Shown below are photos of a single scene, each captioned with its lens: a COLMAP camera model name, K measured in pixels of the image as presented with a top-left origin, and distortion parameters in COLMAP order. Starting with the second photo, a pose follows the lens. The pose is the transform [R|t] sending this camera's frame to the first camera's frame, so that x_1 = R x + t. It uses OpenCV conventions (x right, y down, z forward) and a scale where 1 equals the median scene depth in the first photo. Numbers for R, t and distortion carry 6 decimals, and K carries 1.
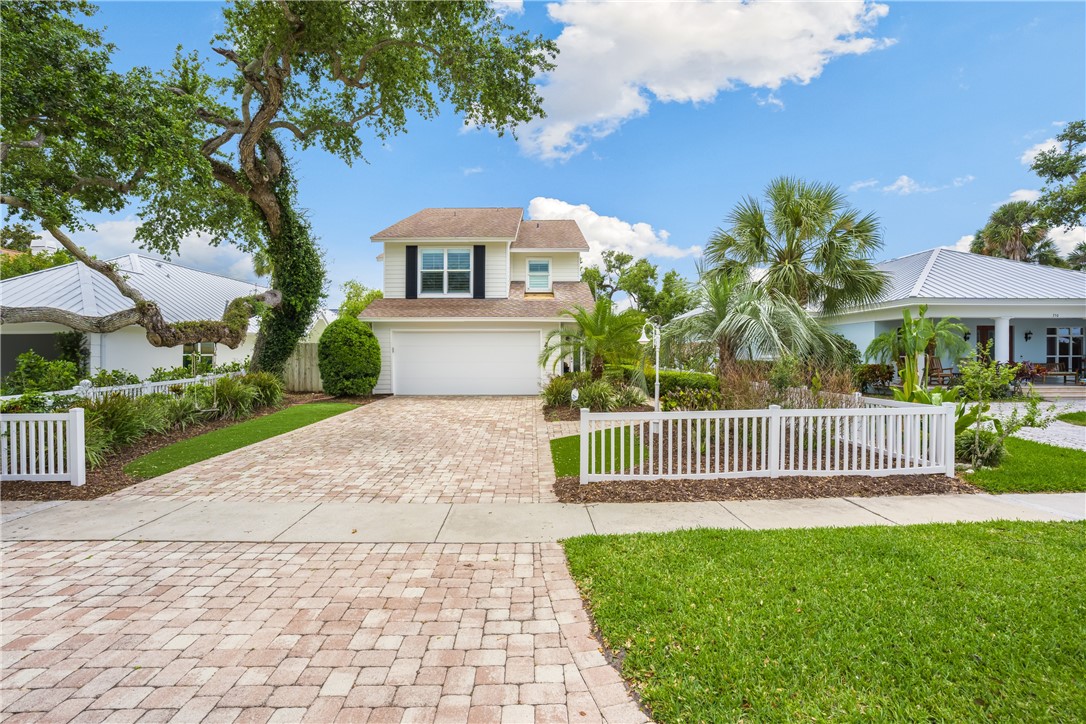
lens RADIAL K [[504.2, 0, 541.2], [0, 504.2, 357.9], [0, 0, 1]] dist [-0.082642, 0.034894]
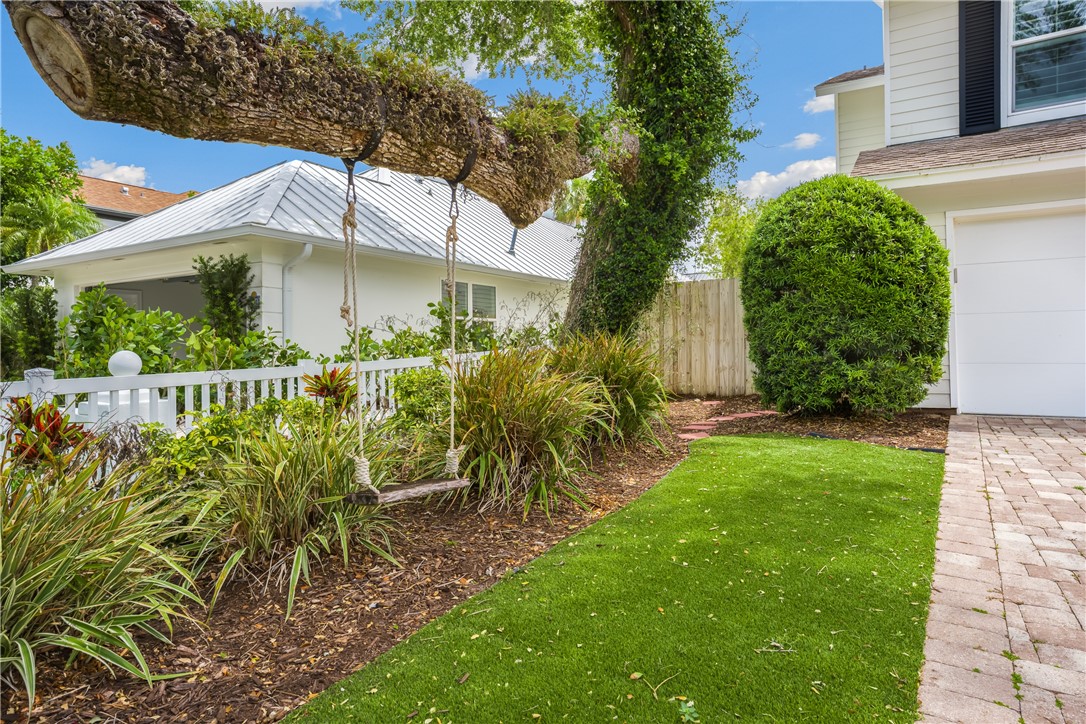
lens RADIAL K [[625.6, 0, 544.4], [0, 625.6, 346.3], [0, 0, 1]] dist [-0.002199, -0.000505]
pose [[0.859046, -0.008595, -0.511826, -0.353100], [0.007971, 0.999962, -0.003414, 0.032926], [0.511836, -0.001147, 0.859082, 0.565862]]
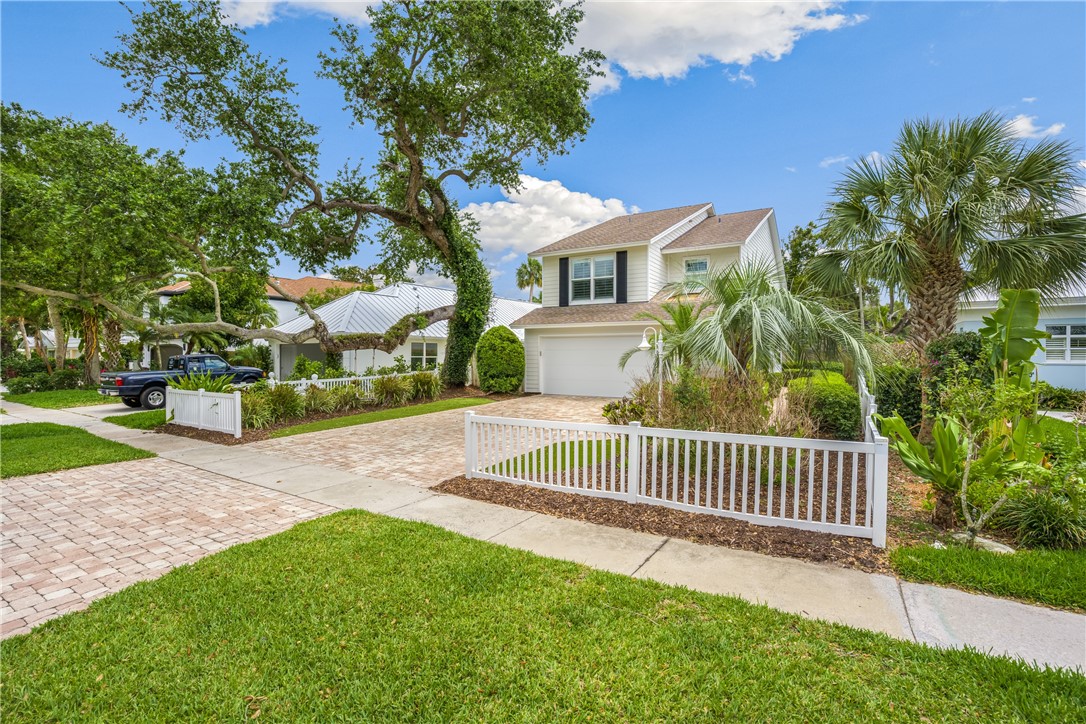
lens RADIAL K [[504.2, 0, 541.2], [0, 504.2, 357.9], [0, 0, 1]] dist [-0.082642, 0.034894]
pose [[0.833163, 0.005306, -0.553002, 0.363224], [-0.005732, 0.999983, 0.000960, -0.007919], [0.552998, 0.002370, 0.833179, 0.070284]]
